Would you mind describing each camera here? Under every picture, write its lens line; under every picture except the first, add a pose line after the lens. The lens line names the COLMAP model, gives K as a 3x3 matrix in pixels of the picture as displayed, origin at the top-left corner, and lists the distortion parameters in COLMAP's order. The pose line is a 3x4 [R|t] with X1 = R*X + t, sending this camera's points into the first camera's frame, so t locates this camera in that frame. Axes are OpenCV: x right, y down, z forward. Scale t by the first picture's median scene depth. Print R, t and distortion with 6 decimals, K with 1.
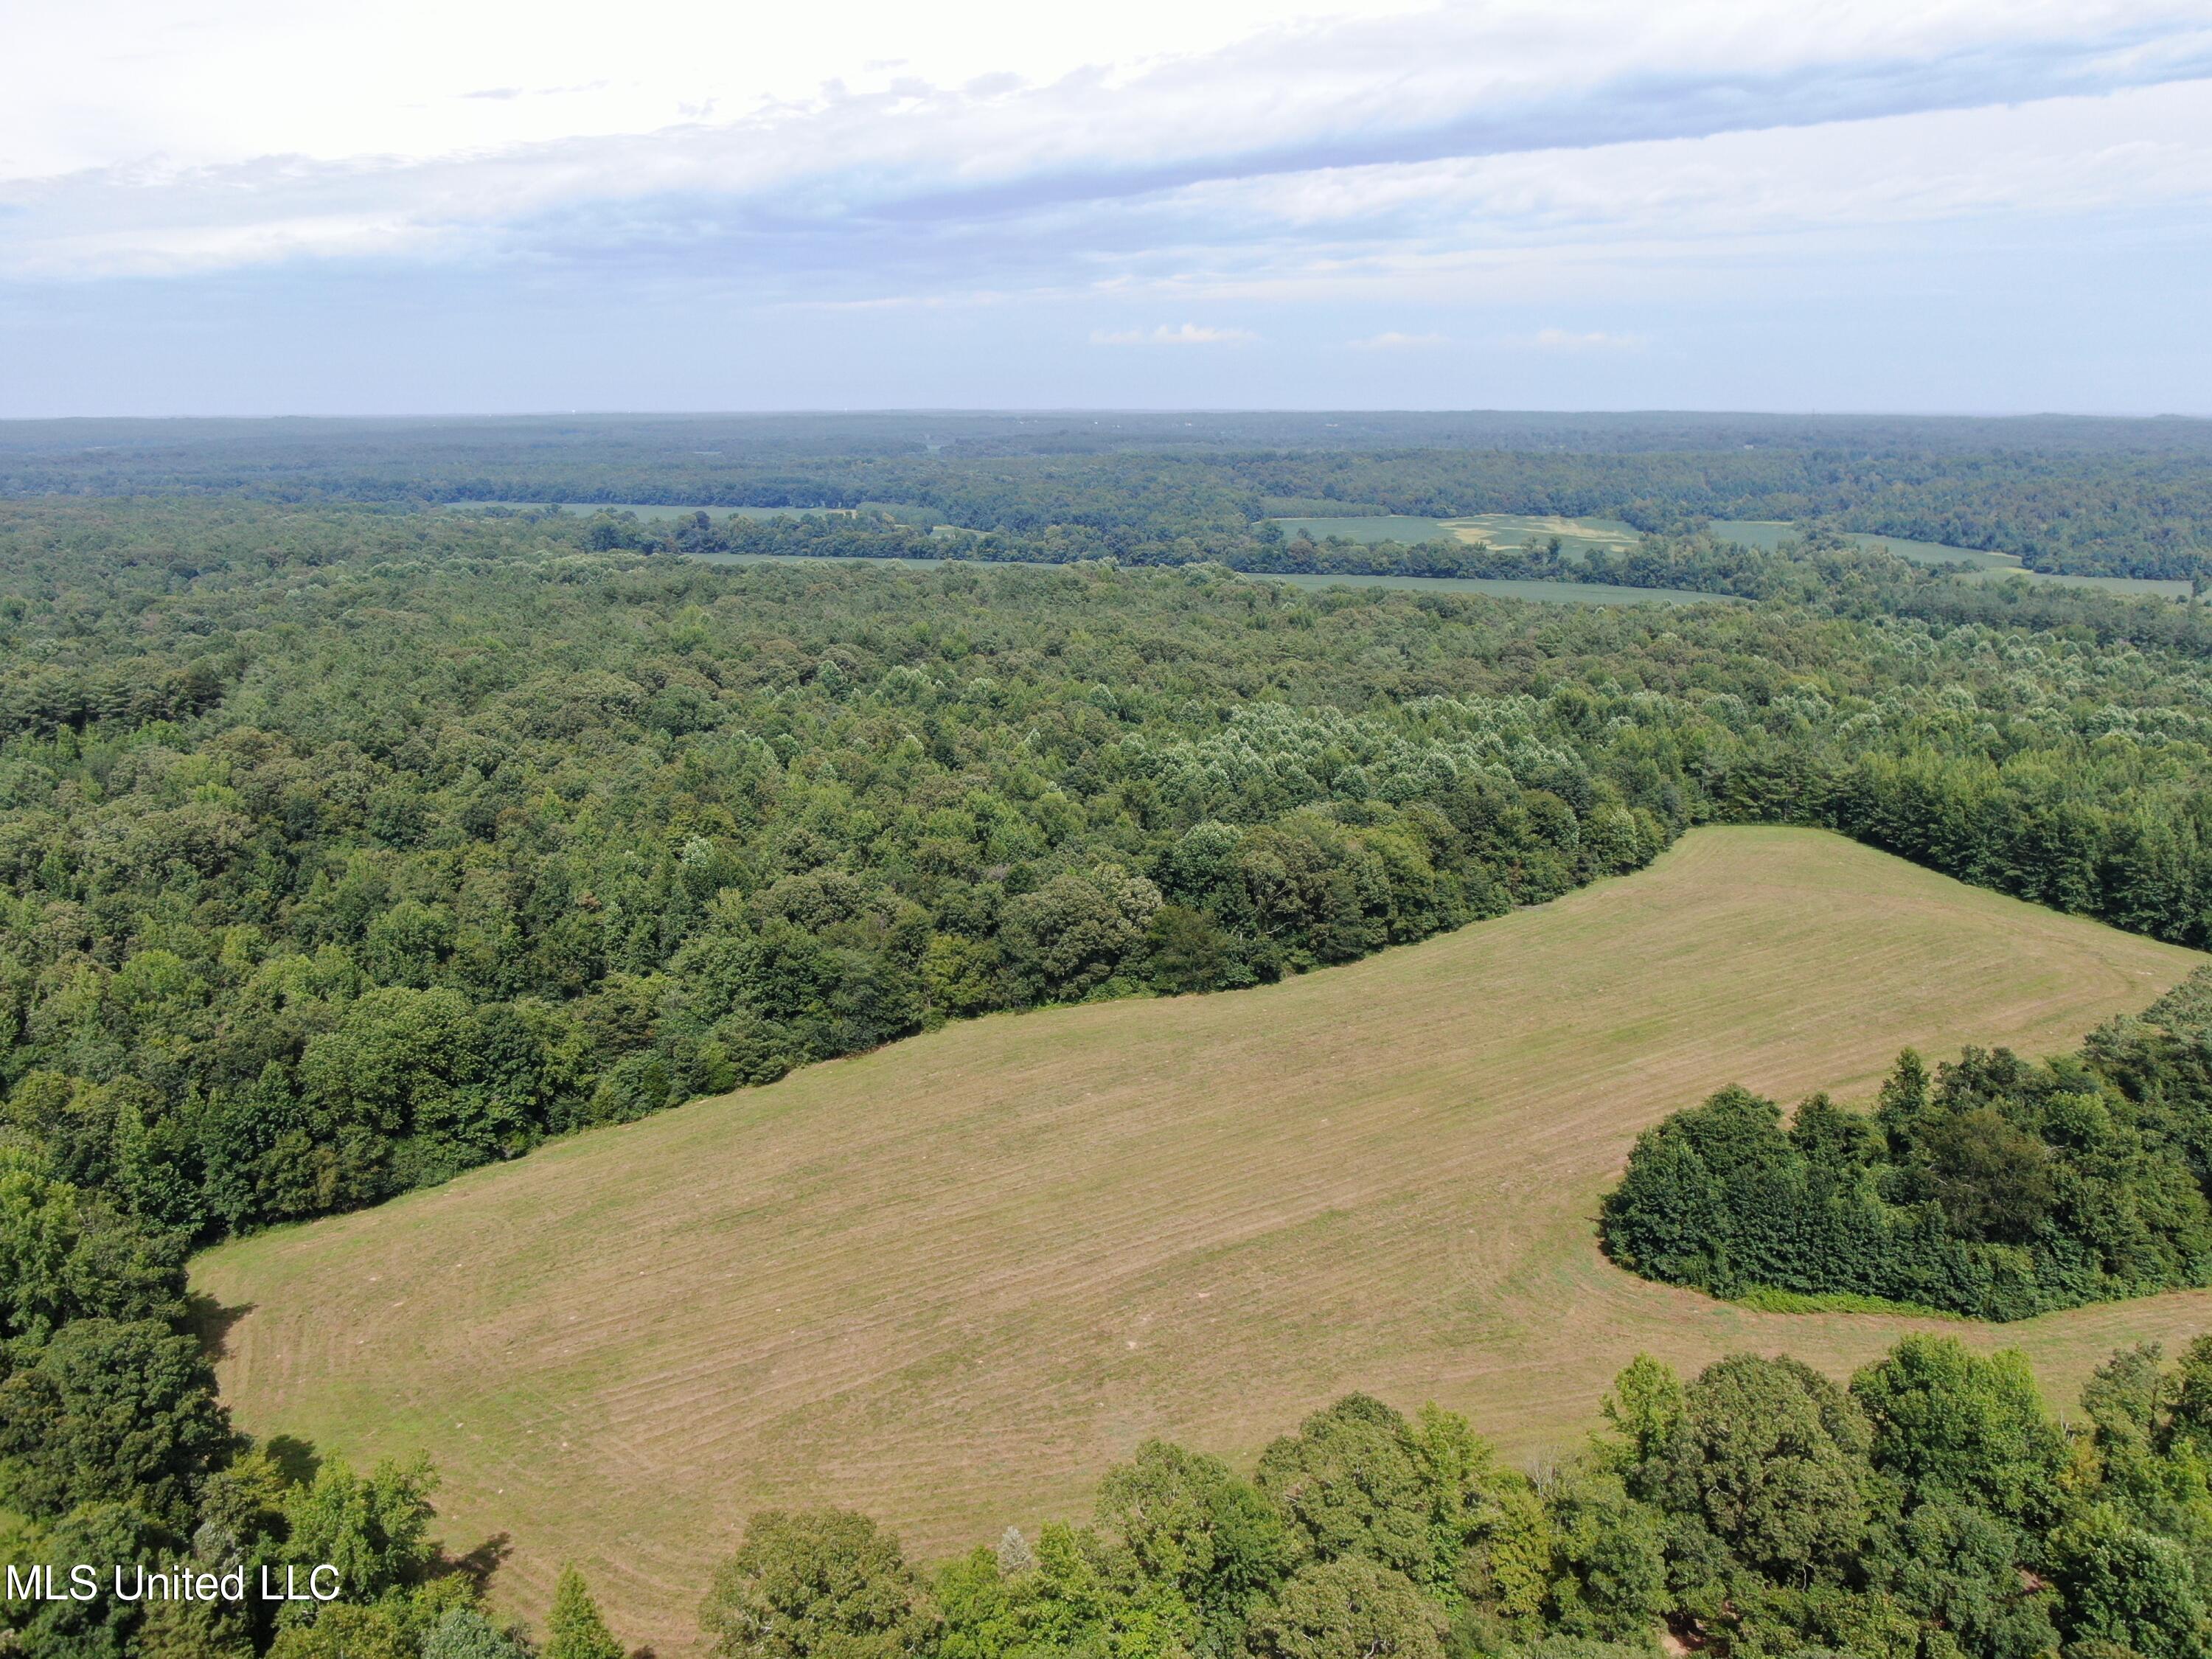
lens RADIAL K [[1611.2, 0, 1100.2], [0, 1611.2, 841.2], [0, 0, 1]] dist [-0.017779, 0.009953]
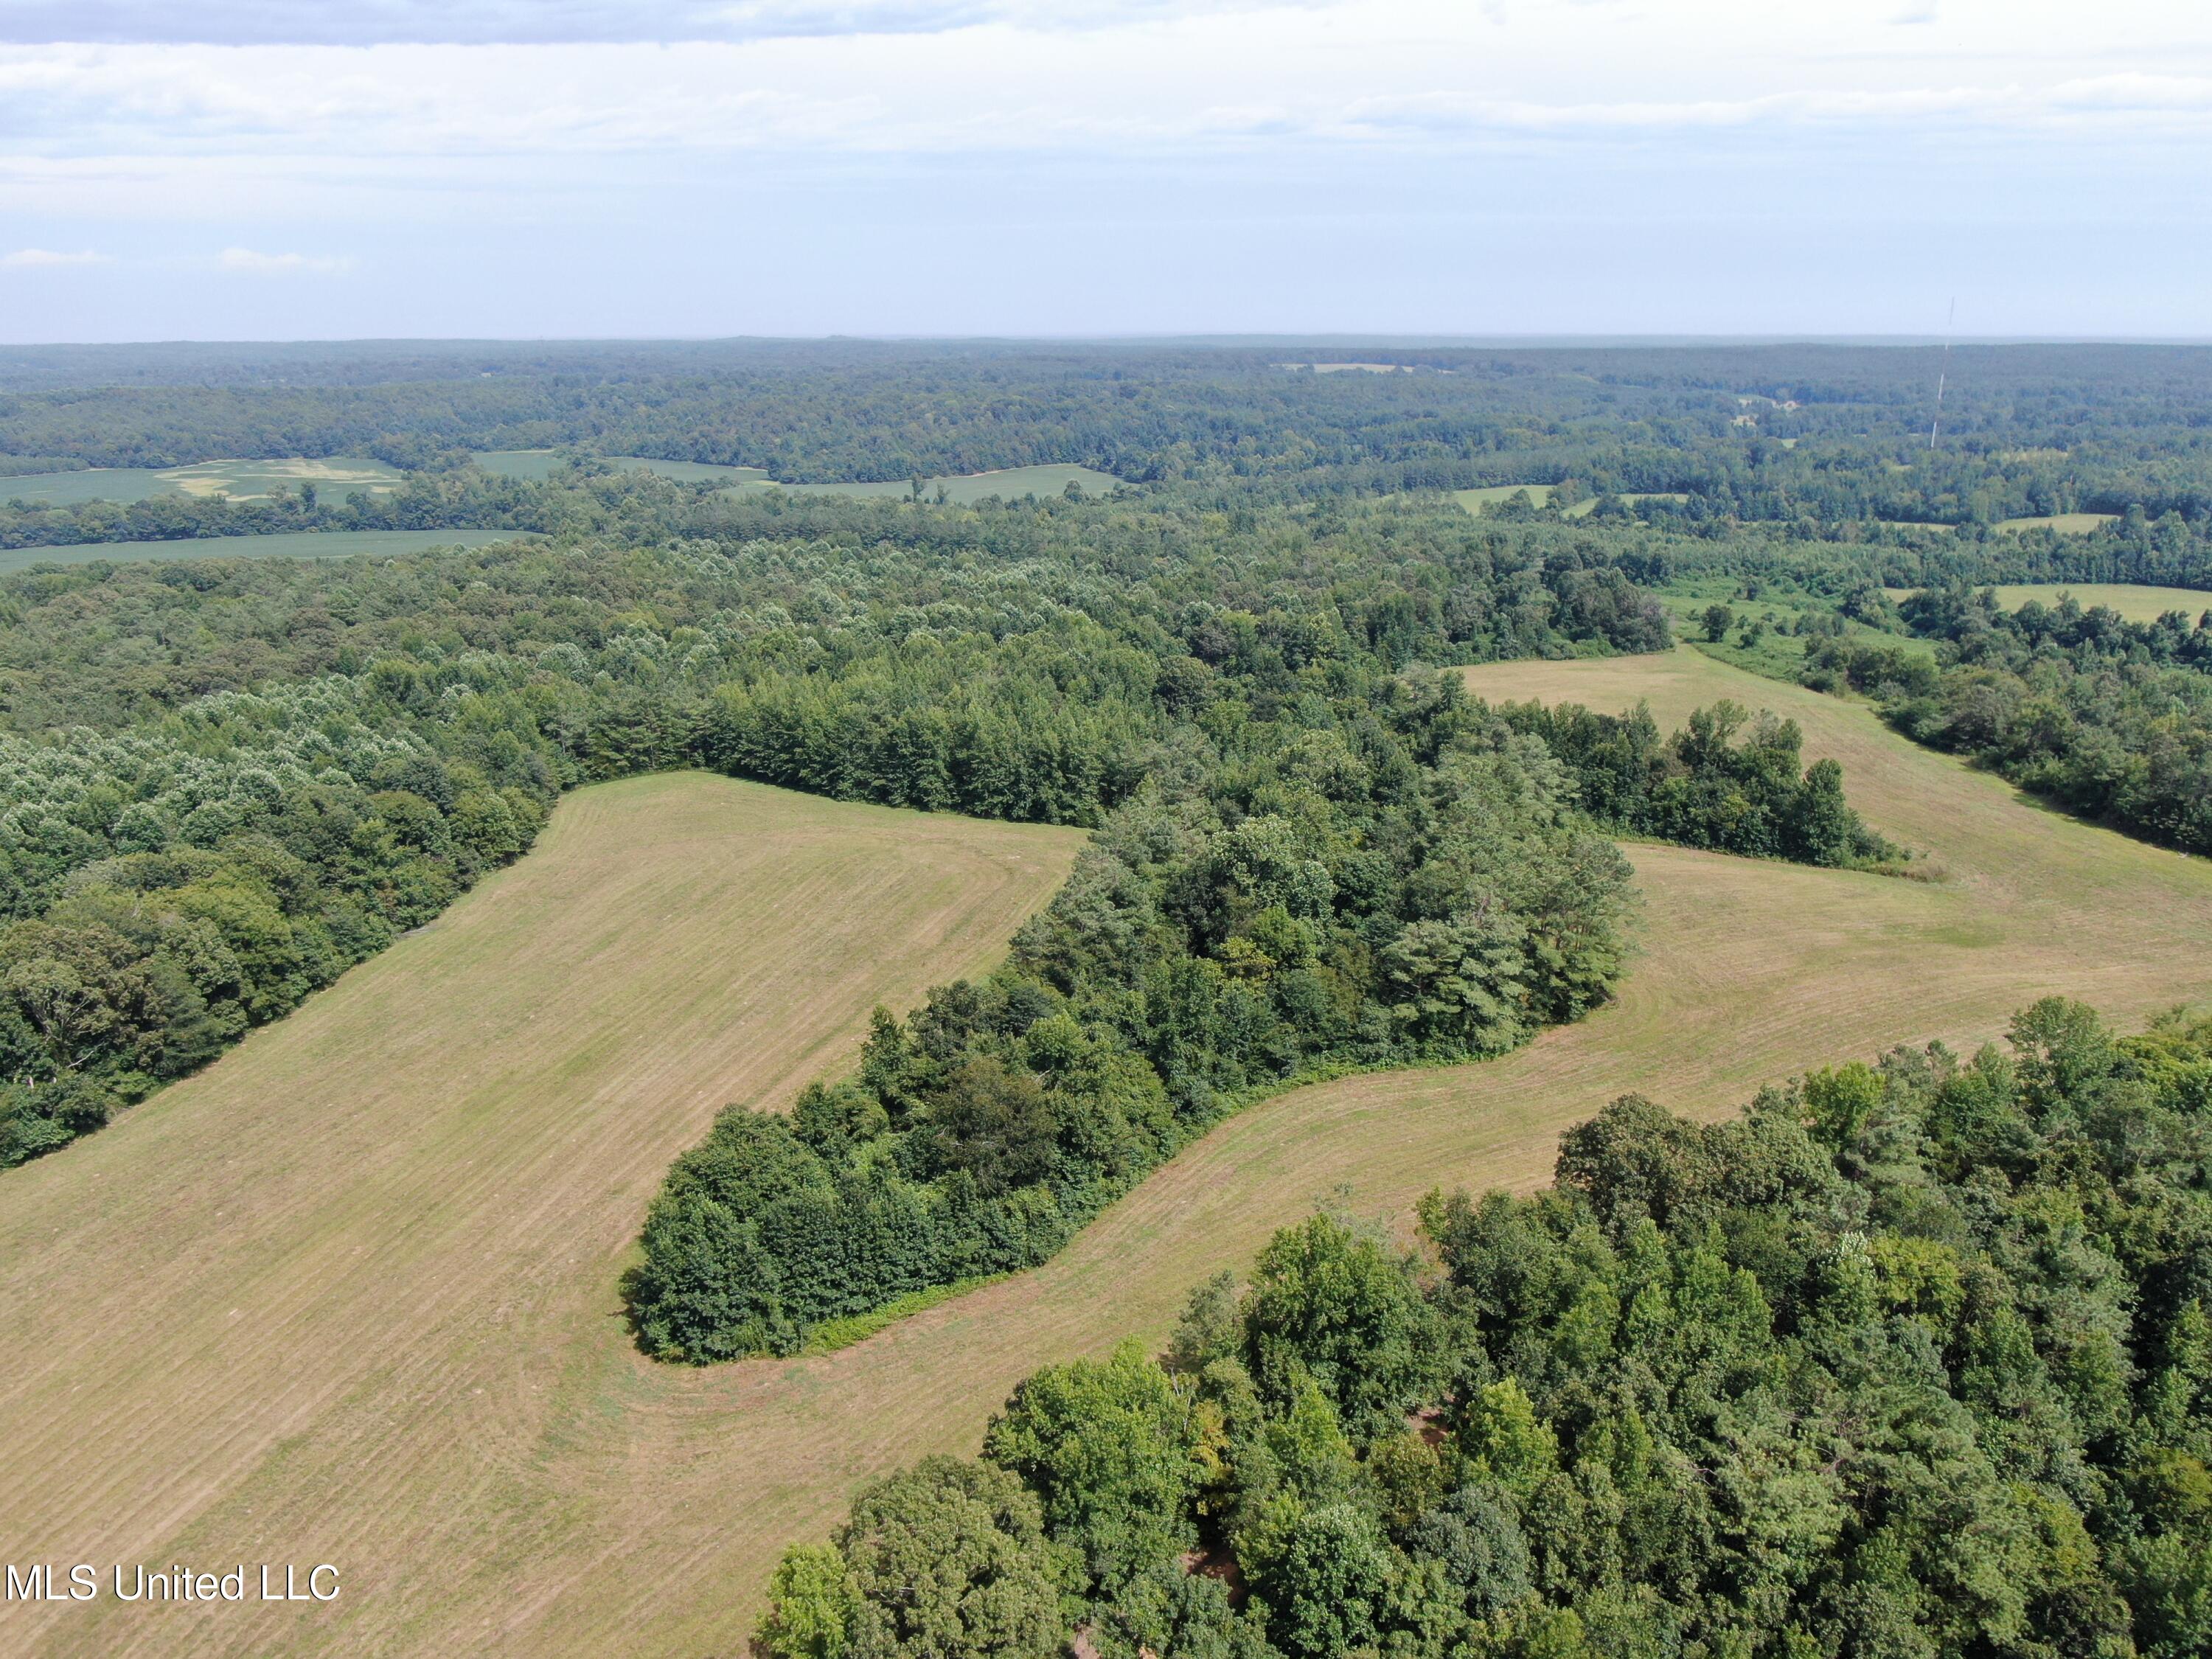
lens RADIAL K [[1611.2, 0, 1115.5], [0, 1611.2, 828.5], [0, 0, 1]] dist [-0.017779, 0.009953]
pose [[0.739176, -0.204558, 0.641697, 0.007580], [0.181944, 0.977986, 0.102177, -0.029420], [-0.648472, 0.041226, 0.760122, 0.107617]]
